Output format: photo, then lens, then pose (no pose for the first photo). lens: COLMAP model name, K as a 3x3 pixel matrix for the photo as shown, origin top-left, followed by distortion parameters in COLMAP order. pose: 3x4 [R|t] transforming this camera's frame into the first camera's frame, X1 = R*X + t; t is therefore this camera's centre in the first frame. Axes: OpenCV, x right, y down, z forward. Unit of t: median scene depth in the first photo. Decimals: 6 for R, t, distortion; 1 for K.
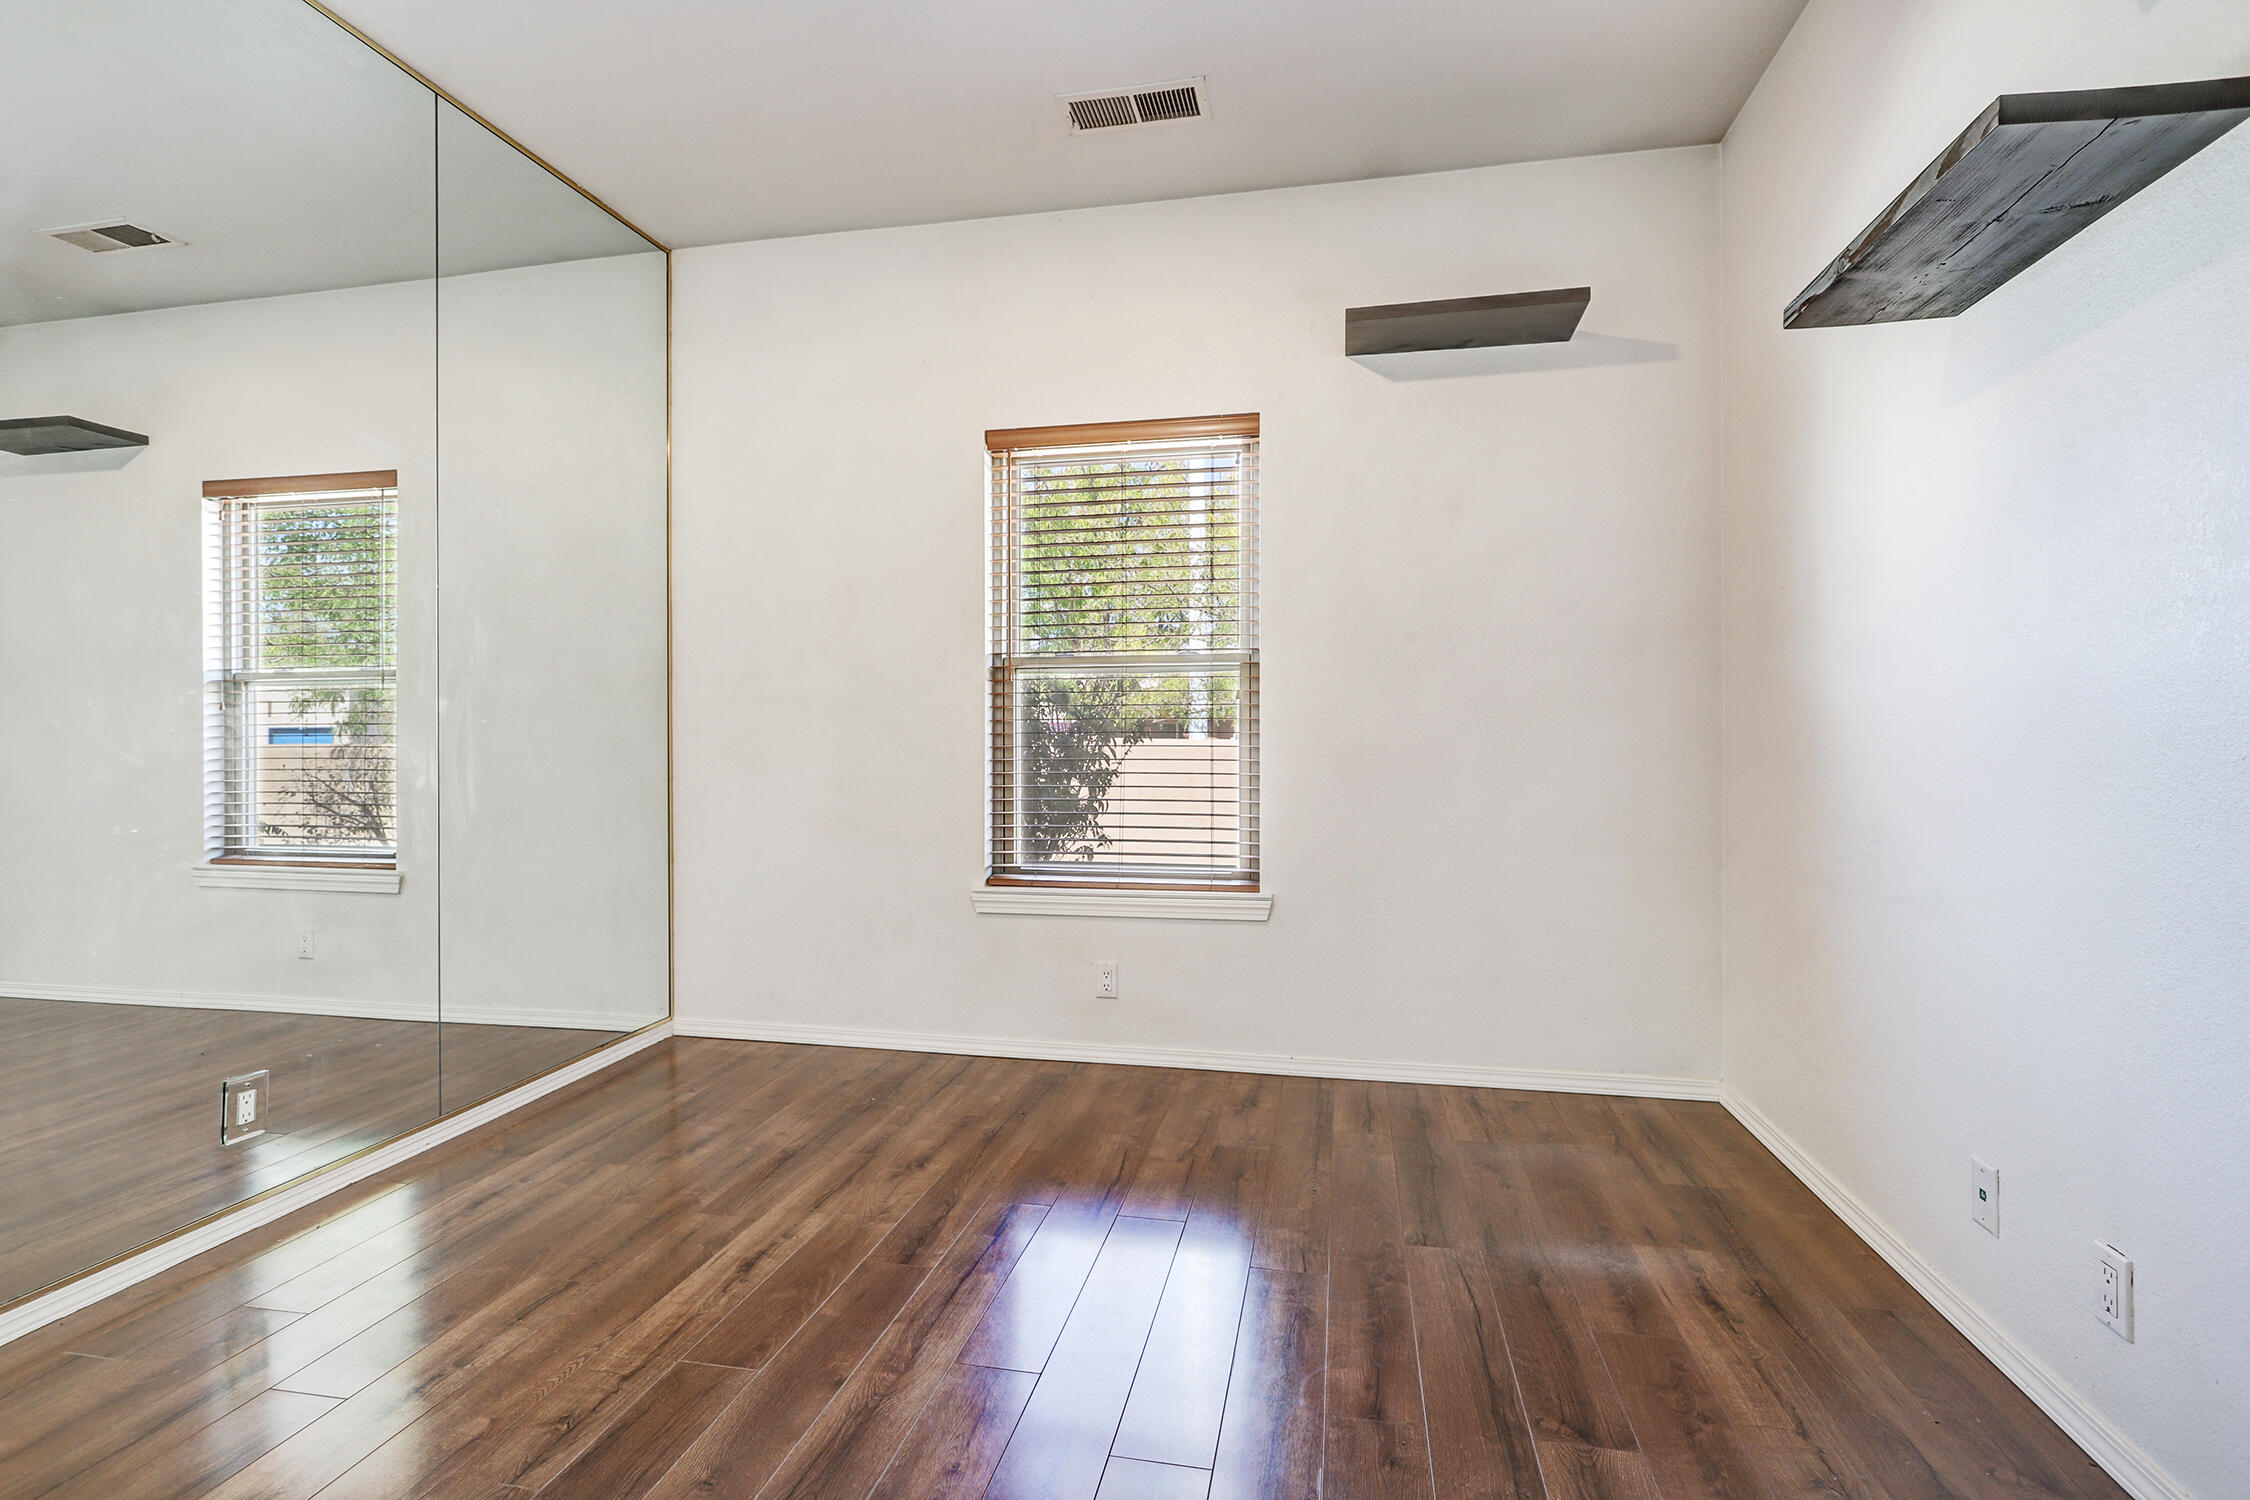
lens RADIAL K [[1092.0, 0, 1125.6], [0, 1092.0, 749.5], [0, 0, 1]] dist [0.012065, 0.002015]
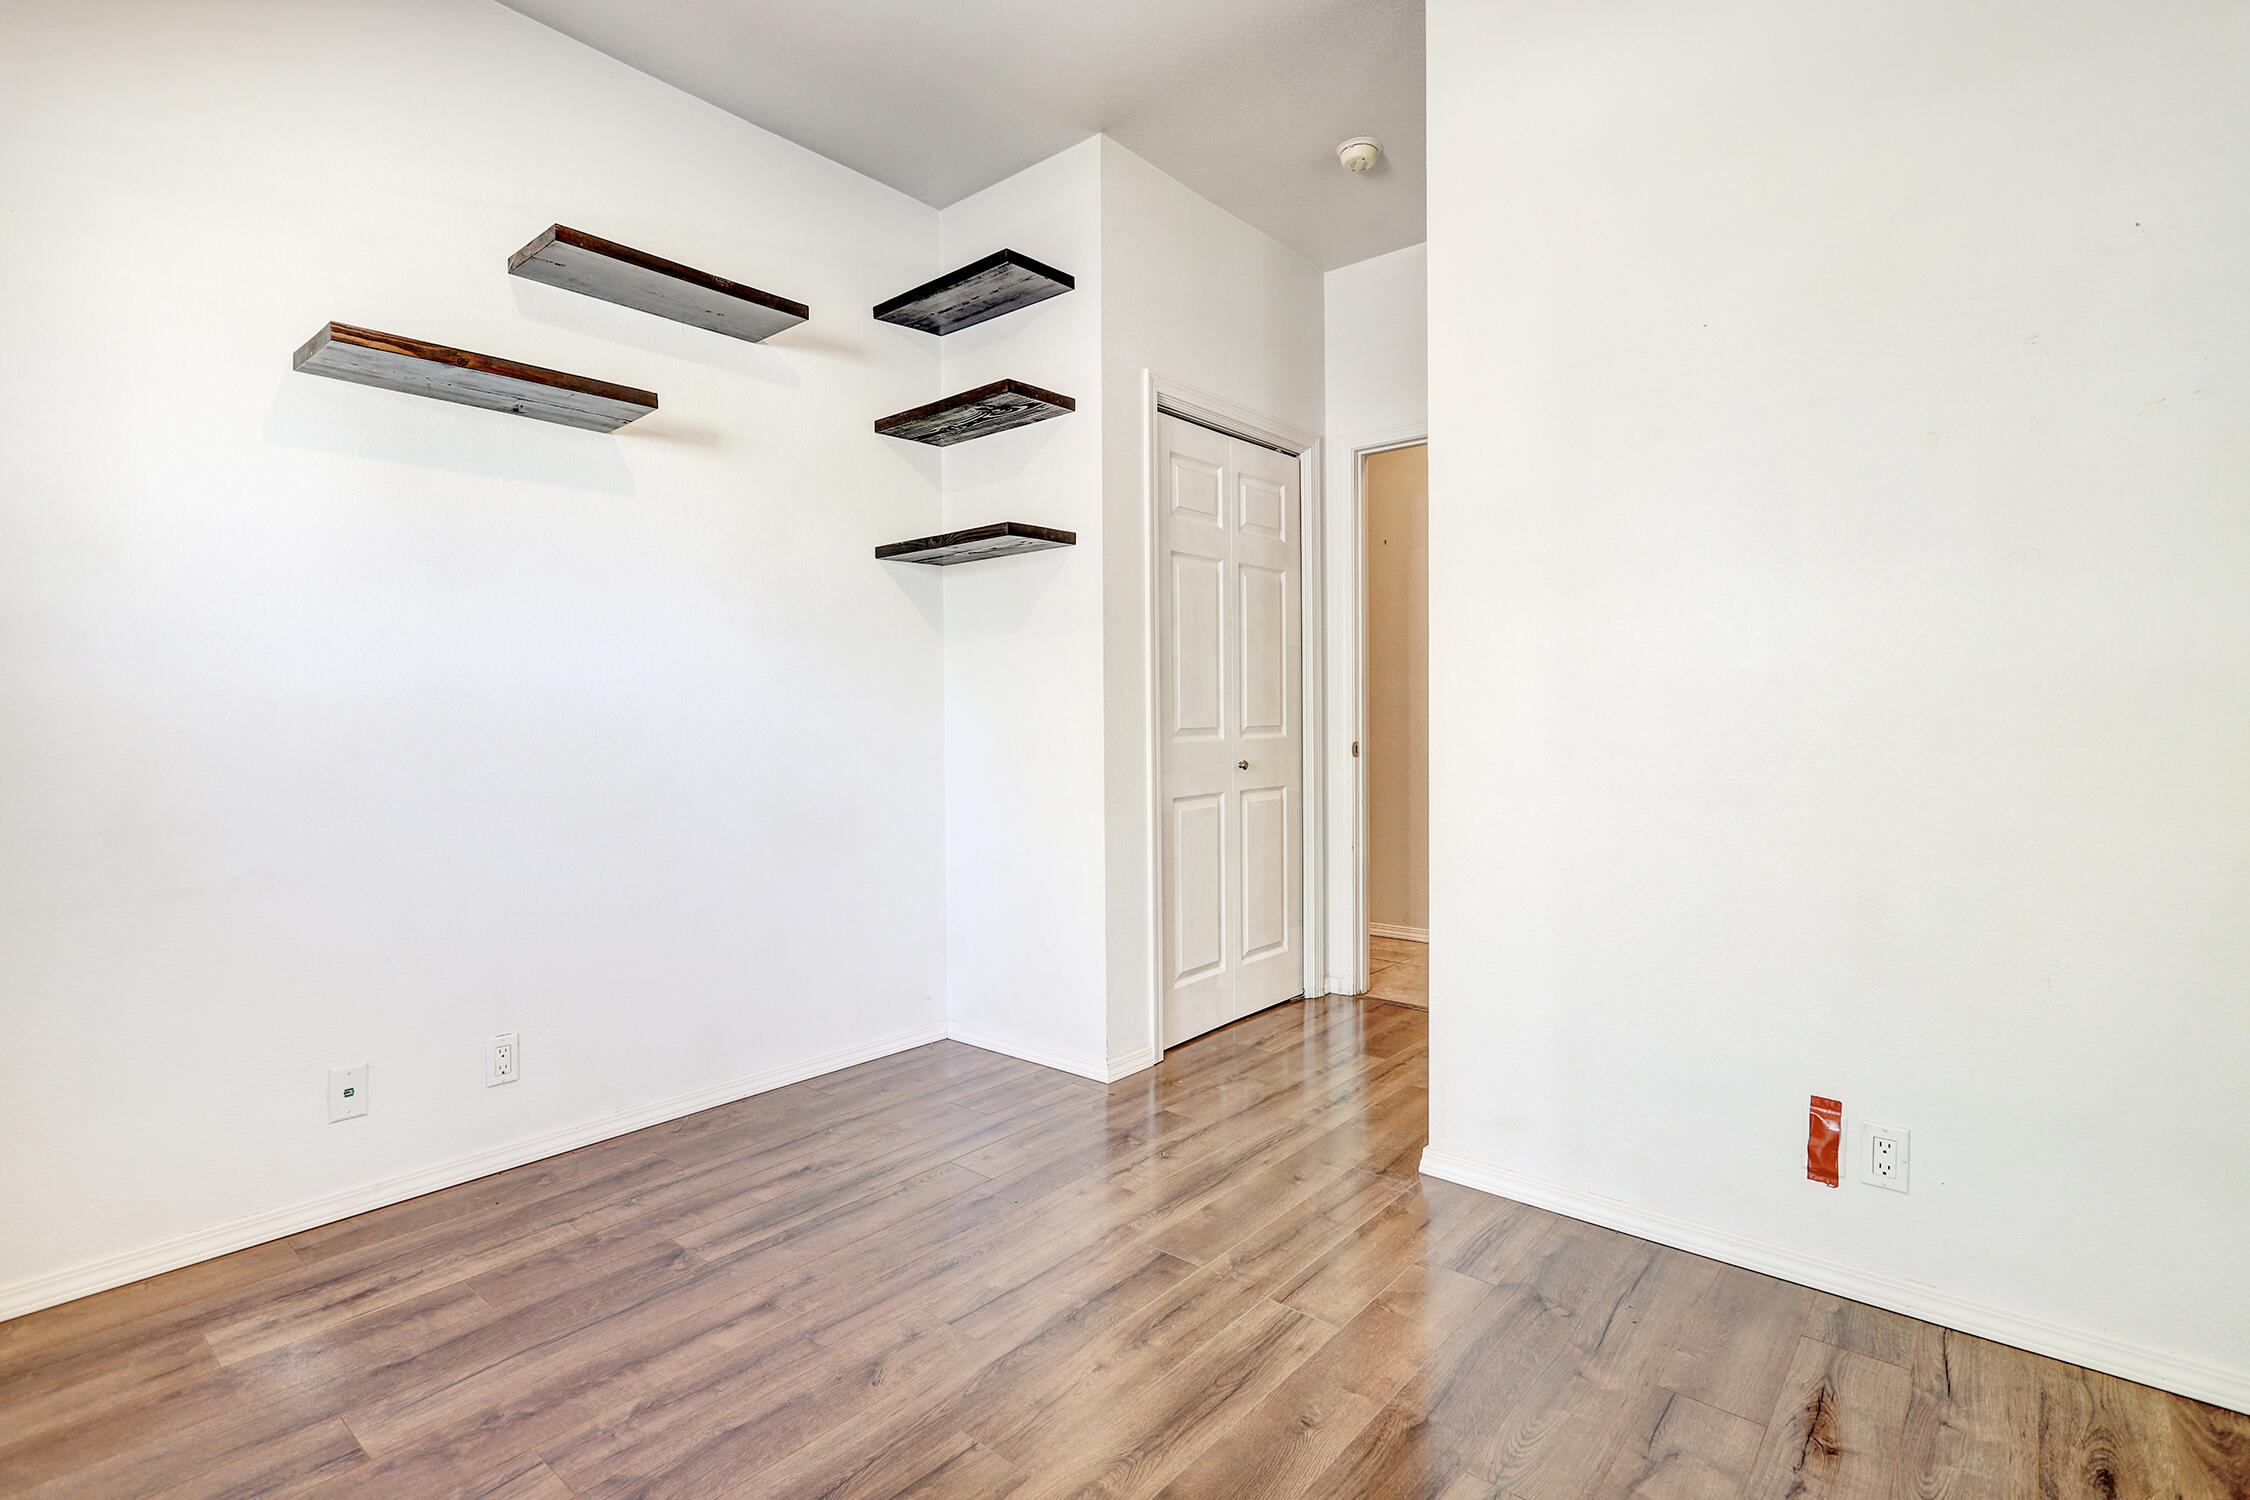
lens RADIAL K [[1092.0, 0, 1123.9], [0, 1092.0, 740.2], [0, 0, 1]] dist [0.012065, 0.002015]
pose [[-0.880130, 0.004669, 0.474709, -0.614801], [0.018814, 0.999509, 0.025051, -0.019621], [-0.474359, 0.030980, -0.879786, 1.677866]]
